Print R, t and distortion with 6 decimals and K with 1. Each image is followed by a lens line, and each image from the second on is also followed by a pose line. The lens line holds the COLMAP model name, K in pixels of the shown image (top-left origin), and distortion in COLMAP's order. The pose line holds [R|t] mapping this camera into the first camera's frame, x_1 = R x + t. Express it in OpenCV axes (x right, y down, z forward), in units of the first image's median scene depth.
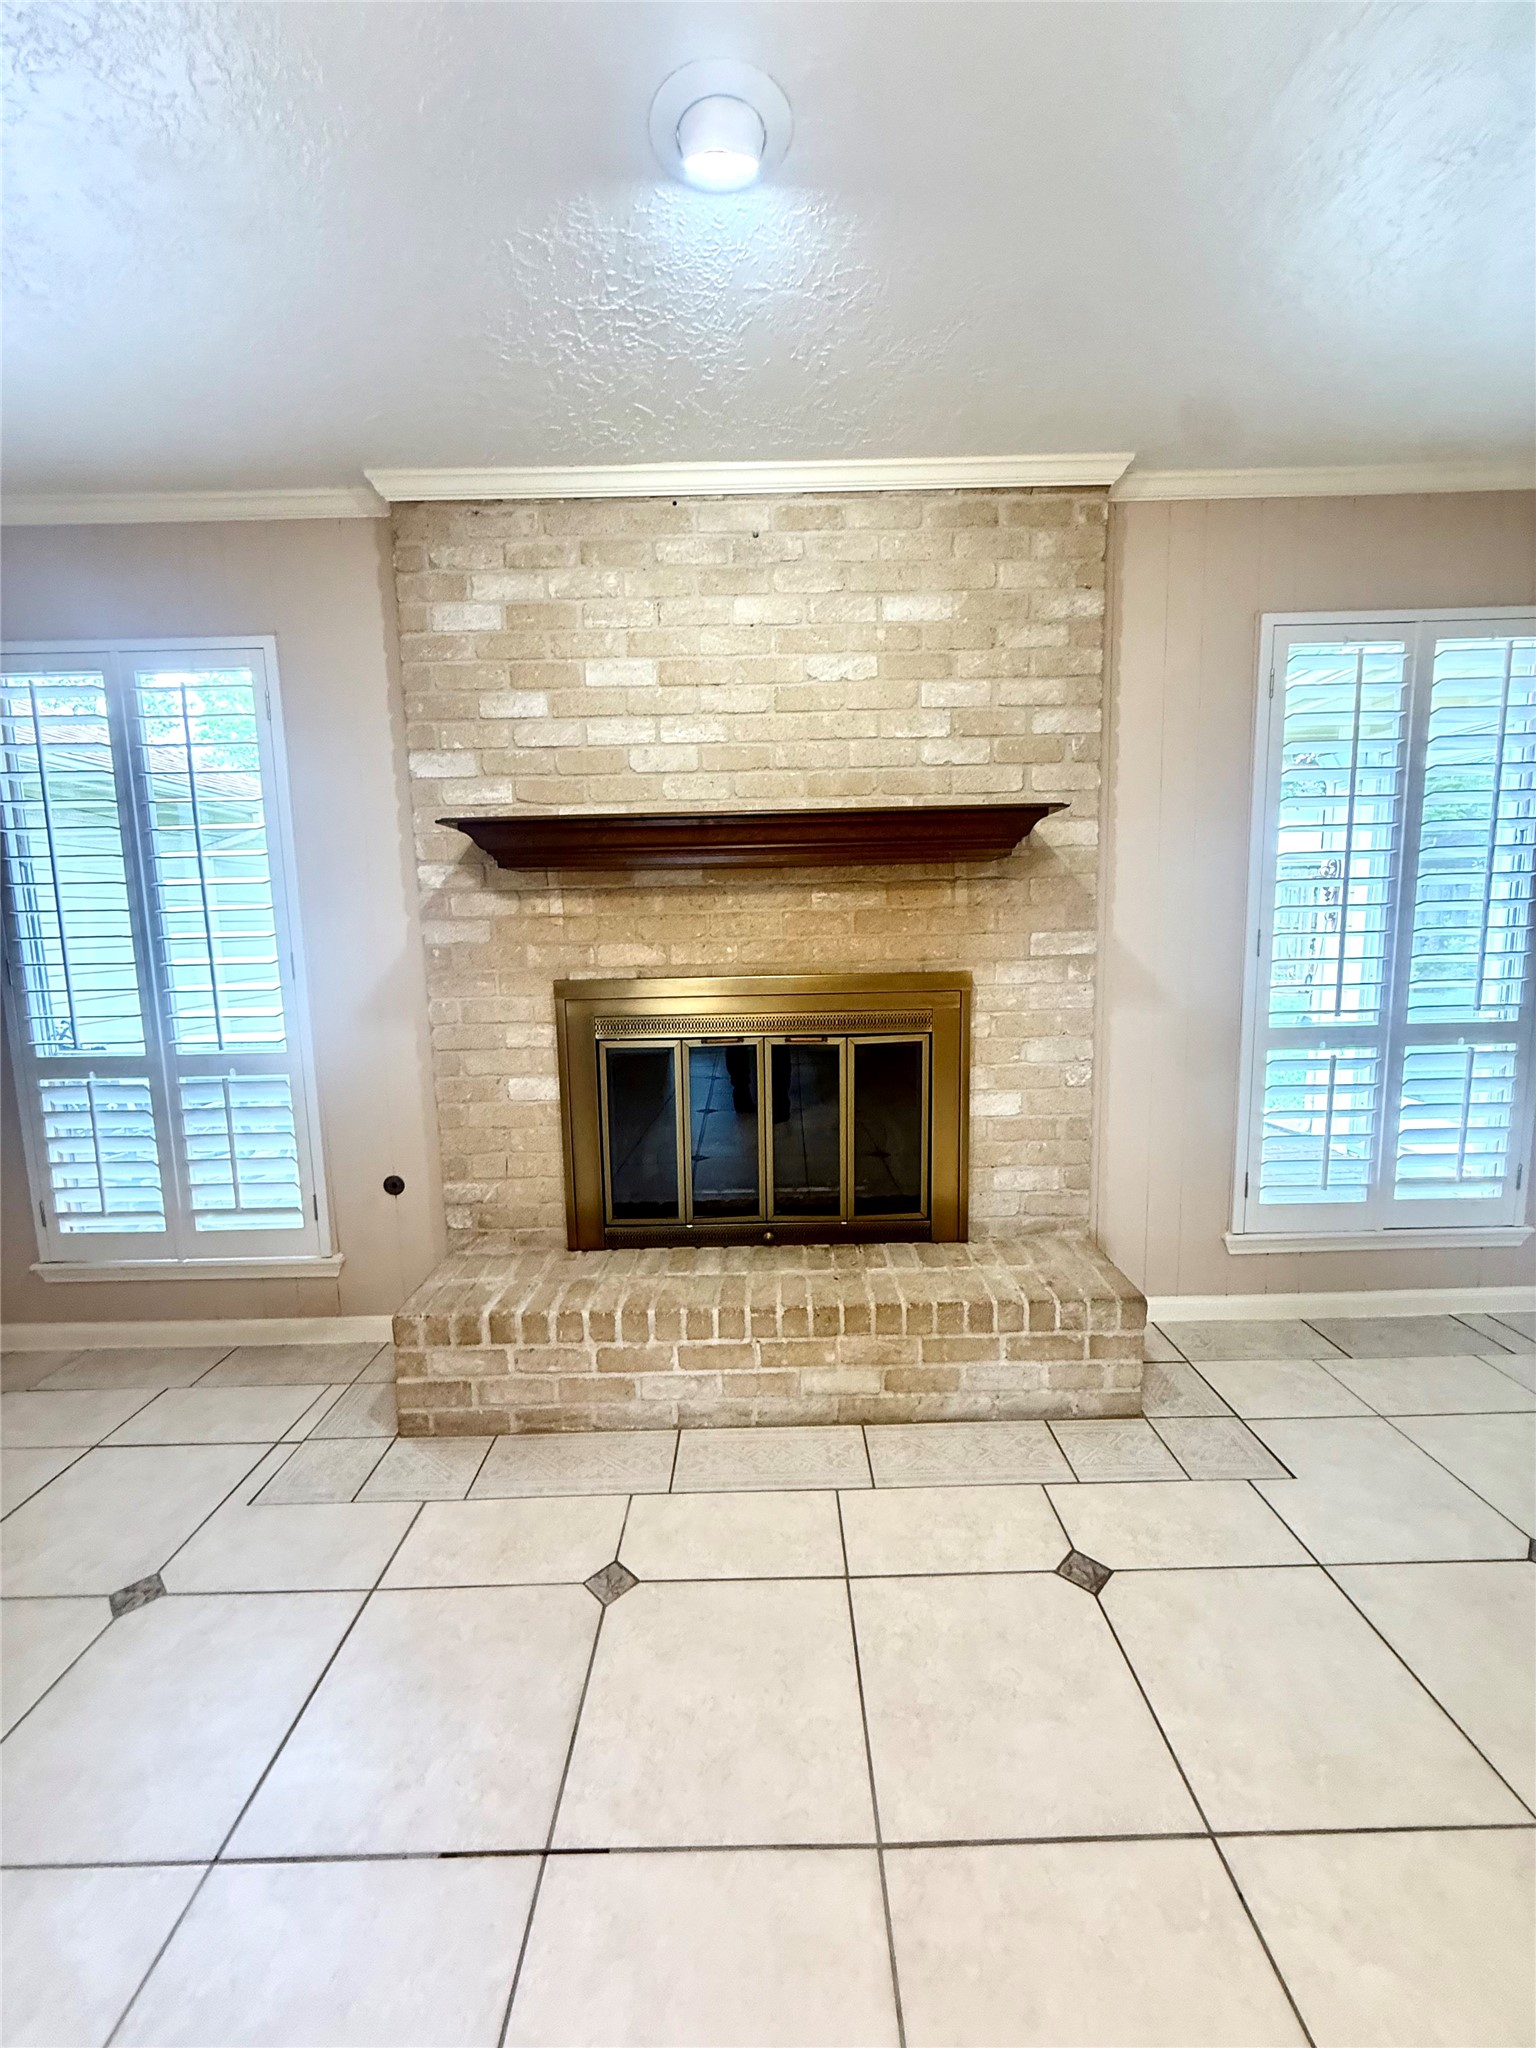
lens RADIAL K [[815.1, 0, 769.1], [0, 815.1, 1016.0], [0, 0, 1]] dist [-0.002427, -0.000202]
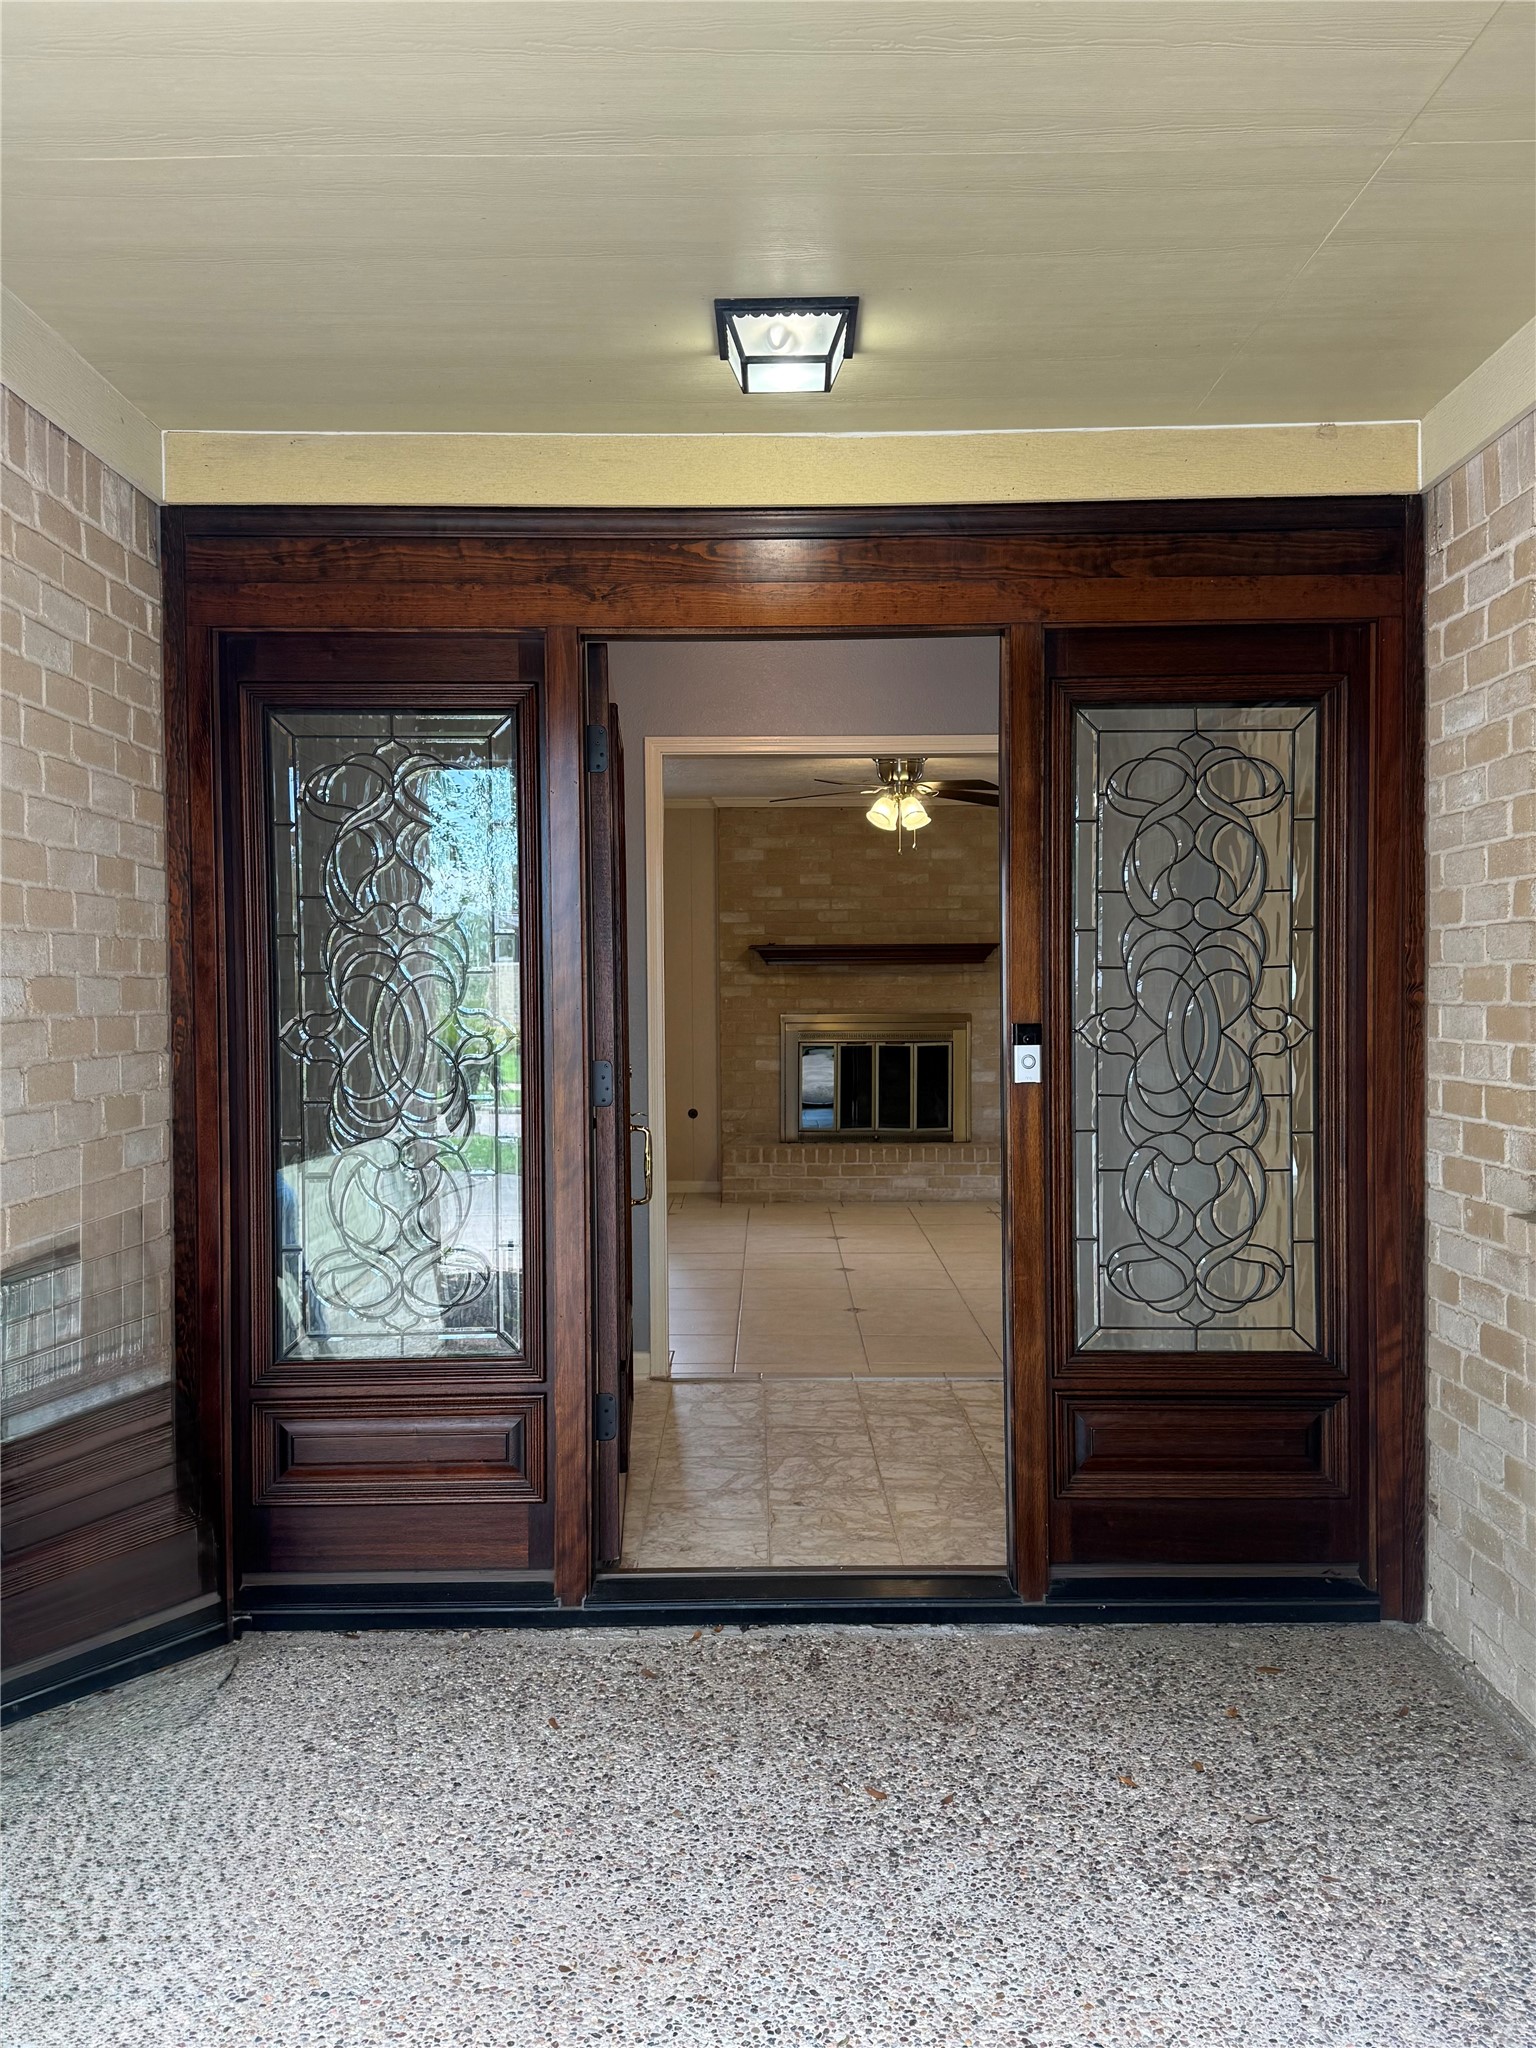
lens RADIAL K [[1670.0, 0, 770.6], [0, 1670.0, 1024.9], [0, 0, 1]] dist [0.003662, 0.000116]
pose [[0.999843, 0.017204, -0.004289, -0.275560], [-0.017556, 0.994446, -0.103775, 0.459472], [0.002480, 0.103834, 0.994592, -3.525796]]
